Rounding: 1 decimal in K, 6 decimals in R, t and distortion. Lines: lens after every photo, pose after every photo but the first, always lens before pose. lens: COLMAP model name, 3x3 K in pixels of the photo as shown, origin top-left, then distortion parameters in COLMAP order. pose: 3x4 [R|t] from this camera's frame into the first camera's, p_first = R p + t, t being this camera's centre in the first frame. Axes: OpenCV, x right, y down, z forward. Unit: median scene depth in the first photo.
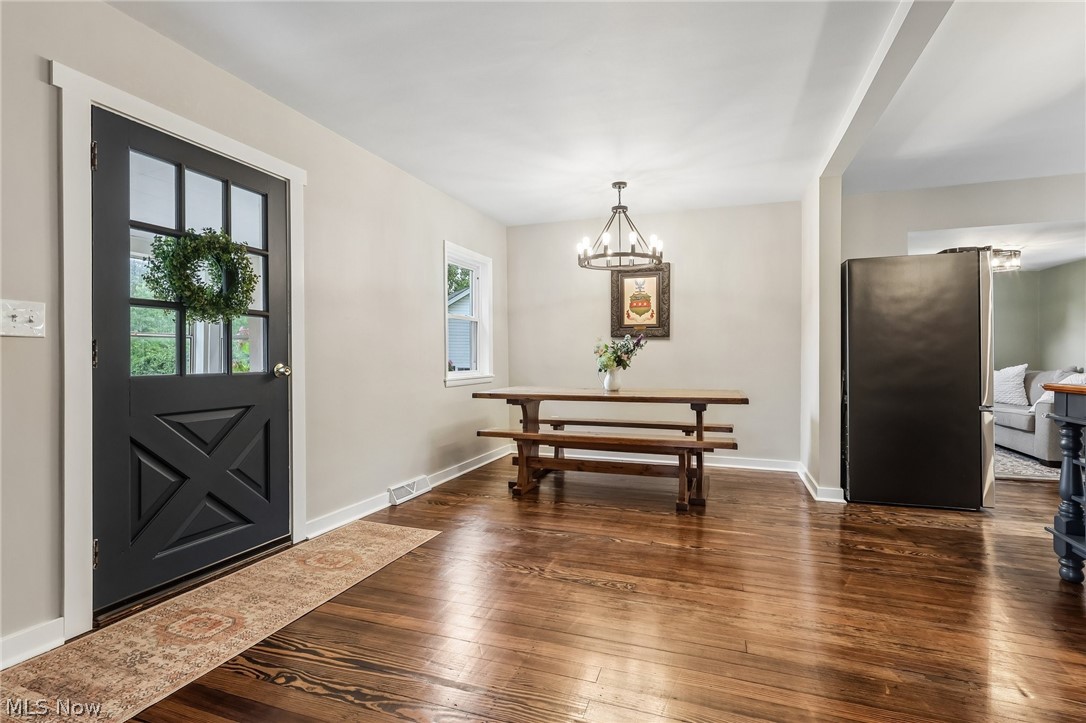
lens RADIAL K [[508.0, 0, 543.0], [0, 508.0, 361.5], [0, 0, 1]] dist [-0.000554, -0.000067]
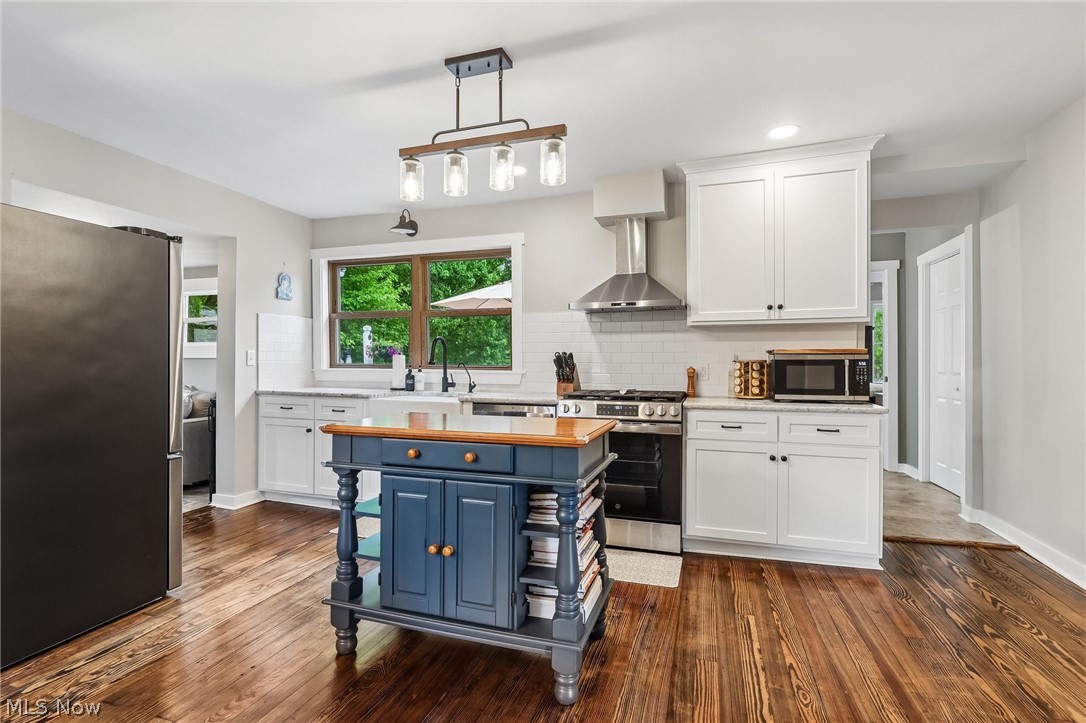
lens RADIAL K [[508.0, 0, 543.0], [0, 508.0, 361.5], [0, 0, 1]] dist [-0.000554, -0.000067]
pose [[-0.018424, 0.003137, 0.999825, 0.111623], [-0.000605, 0.999995, -0.003149, -0.039521], [-0.999830, -0.000662, -0.018422, 0.455300]]
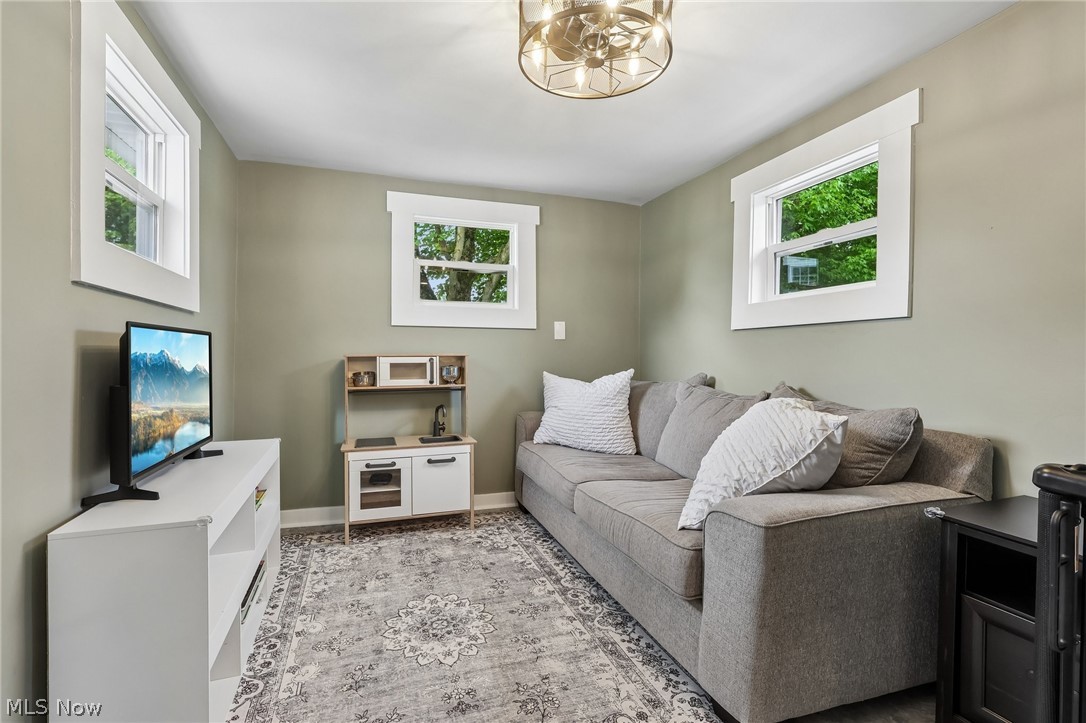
lens RADIAL K [[508.0, 0, 543.0], [0, 508.0, 361.5], [0, 0, 1]] dist [-0.000554, -0.000067]
pose [[0.776141, 0.000898, 0.630558, 0.952835], [-0.006687, 0.999954, 0.006807, -0.007866], [-0.630523, -0.009500, 0.776112, 1.117391]]
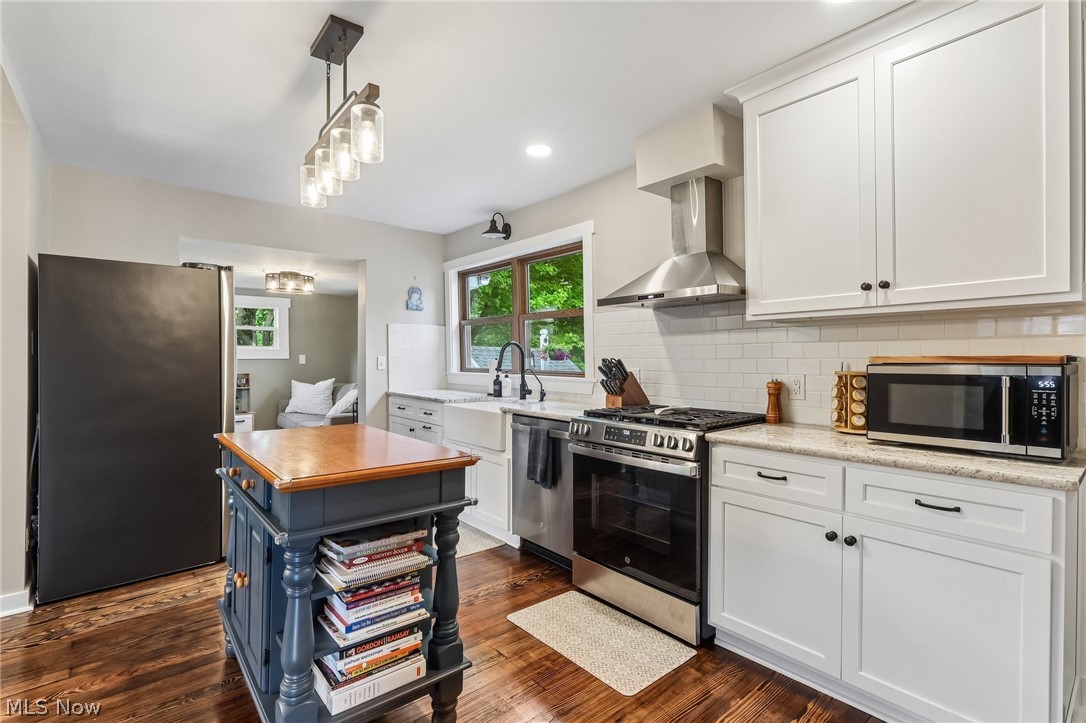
lens RADIAL K [[500.3, 0, 542.6], [0, 500.3, 364.8], [0, 0, 1]] dist [0.009720, 0.000105]
pose [[0.498301, -0.005784, 0.866985, 0.360158], [-0.002294, 0.999965, 0.007990, -0.058029], [-0.867001, -0.005970, 0.498270, 0.067251]]
